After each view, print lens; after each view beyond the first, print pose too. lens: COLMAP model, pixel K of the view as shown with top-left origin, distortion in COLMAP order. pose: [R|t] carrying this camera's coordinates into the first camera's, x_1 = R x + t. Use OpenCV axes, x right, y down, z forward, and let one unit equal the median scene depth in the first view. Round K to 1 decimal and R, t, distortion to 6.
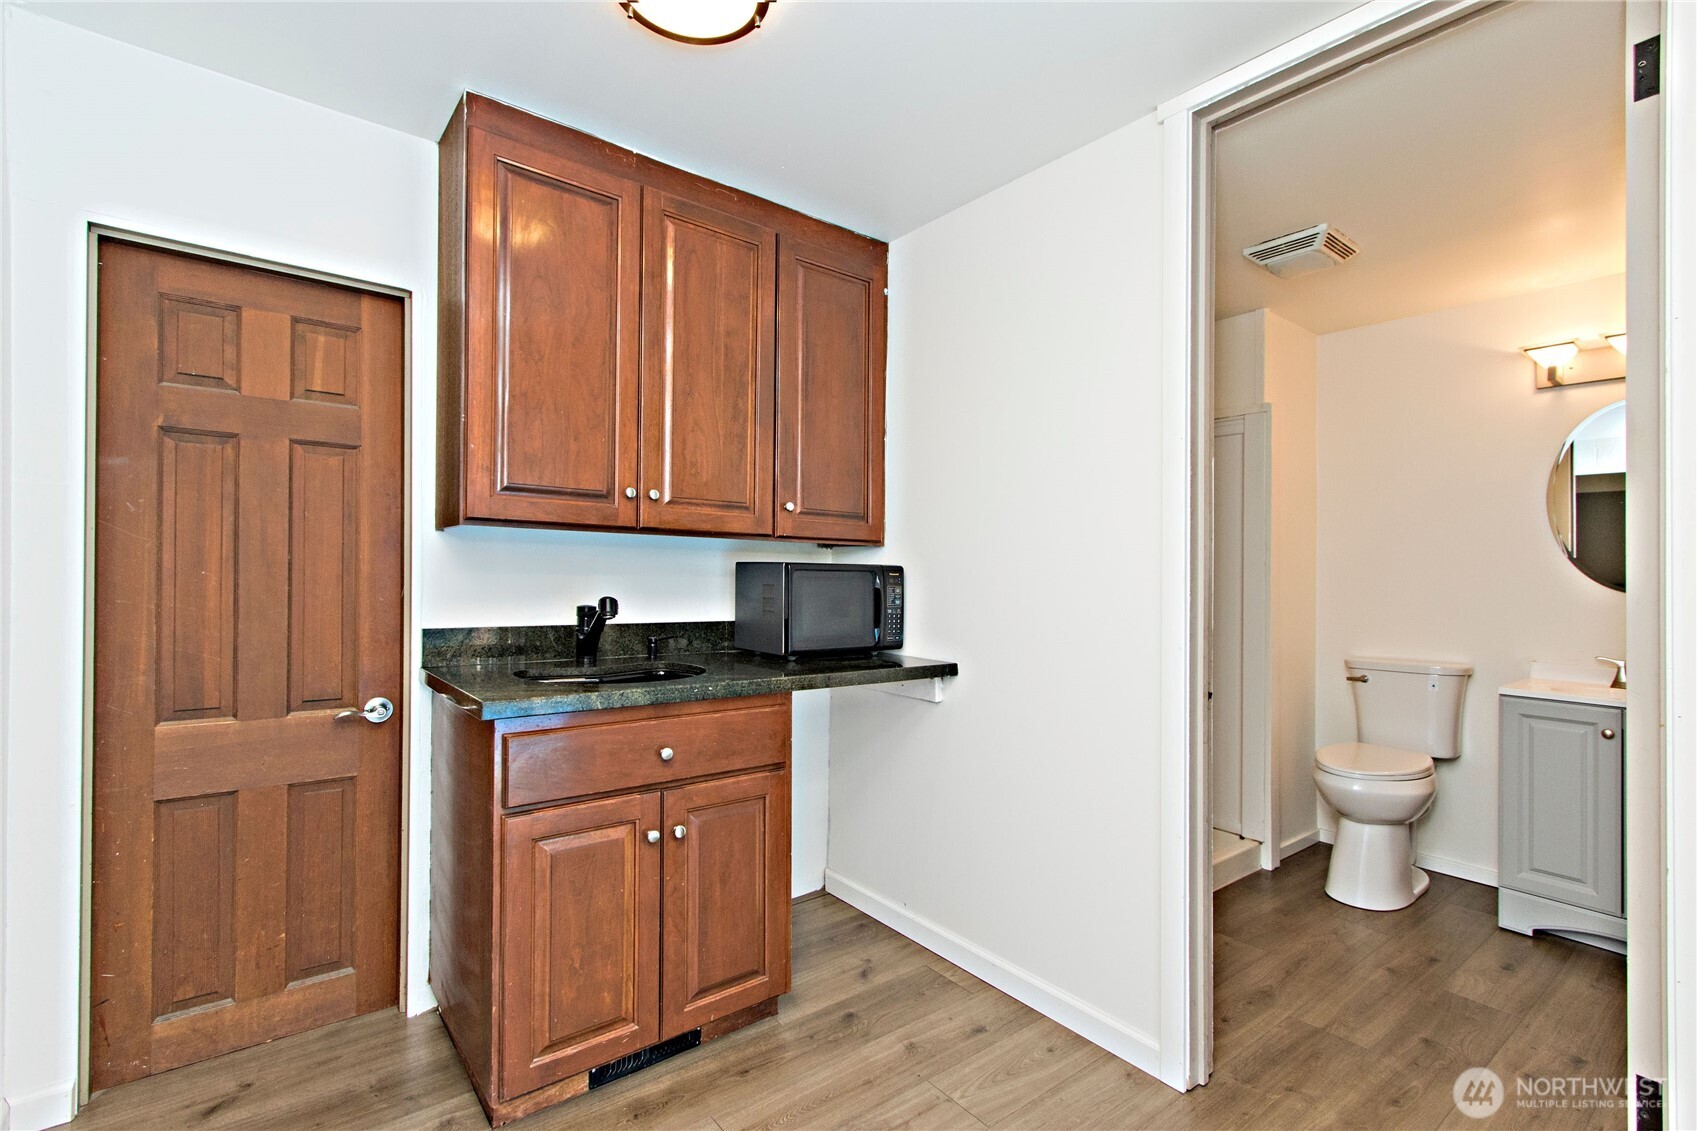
lens RADIAL K [[799.1, 0, 797.1], [0, 799.1, 572.3], [0, 0, 1]] dist [0.010509, -0.003526]
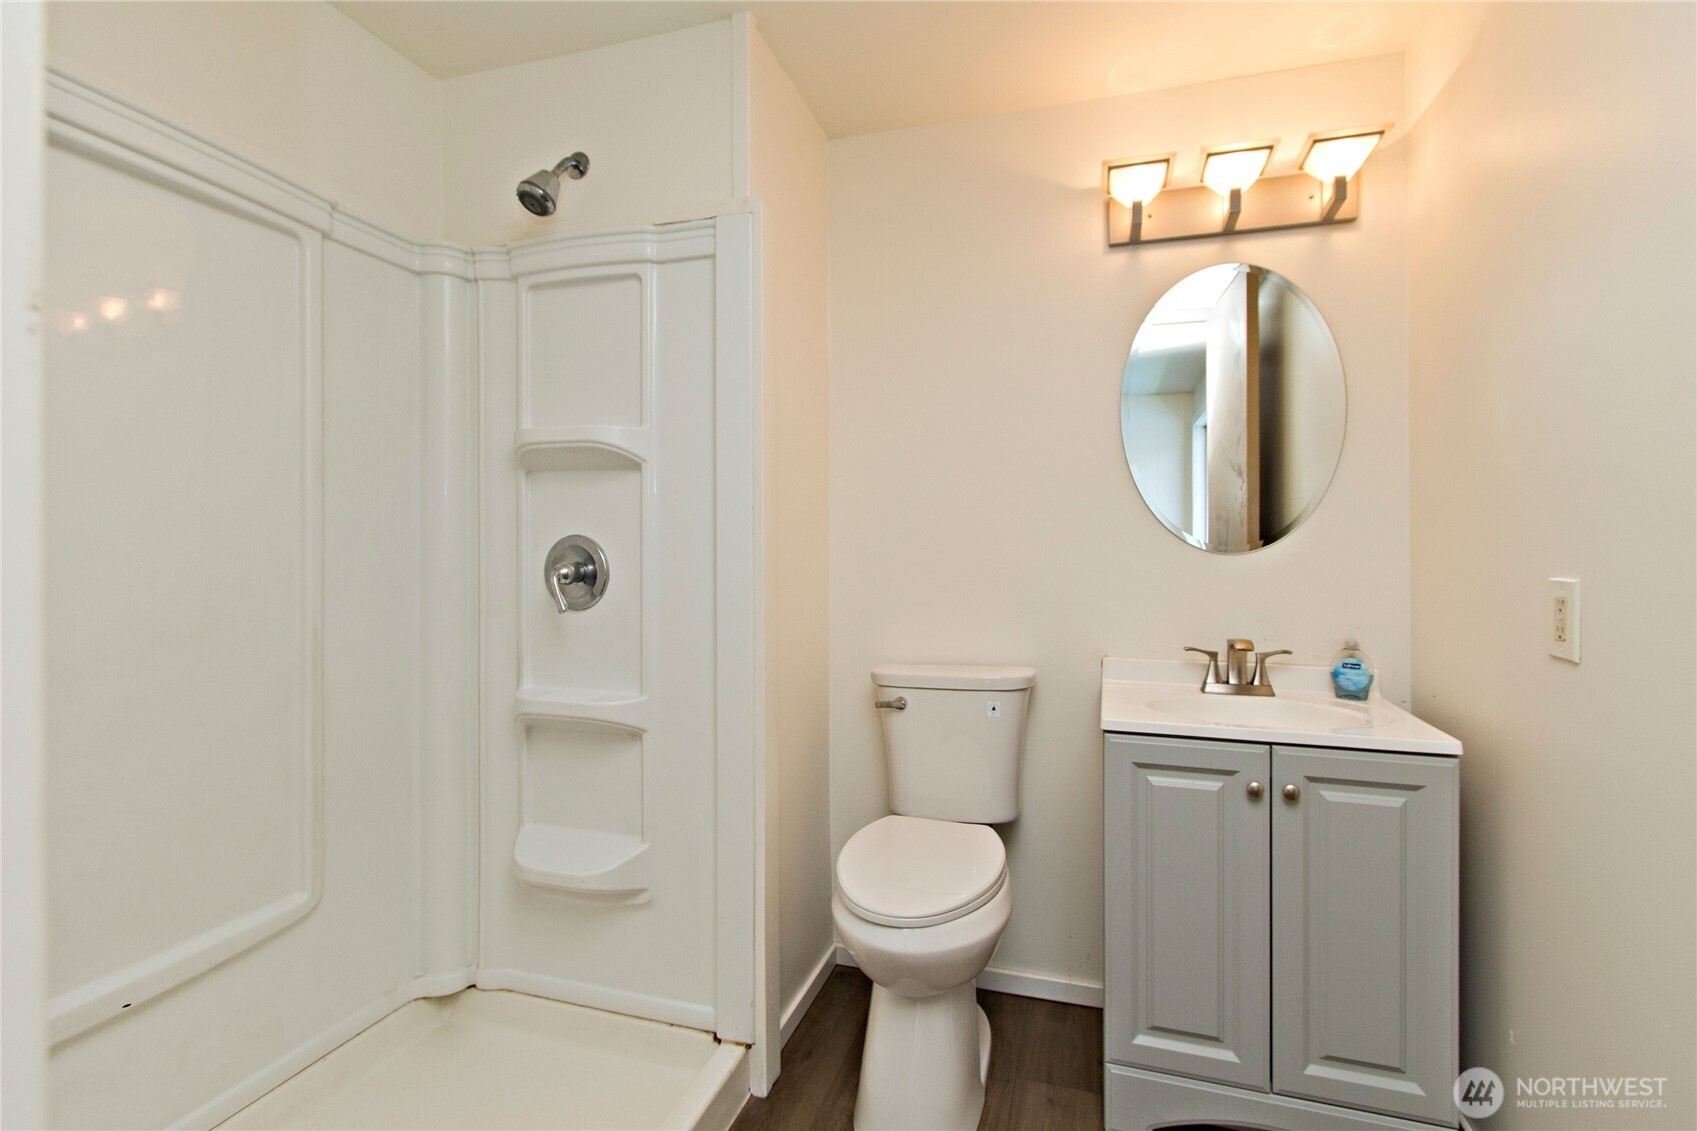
lens RADIAL K [[799.1, 0, 847.3], [0, 799.1, 565.1], [0, 0, 1]] dist [0.010509, -0.003526]
pose [[0.816966, -0.015401, 0.576480, 0.446212], [0.007938, 0.999849, 0.015462, 0.026333], [-0.576631, -0.008055, 0.816965, 0.721114]]
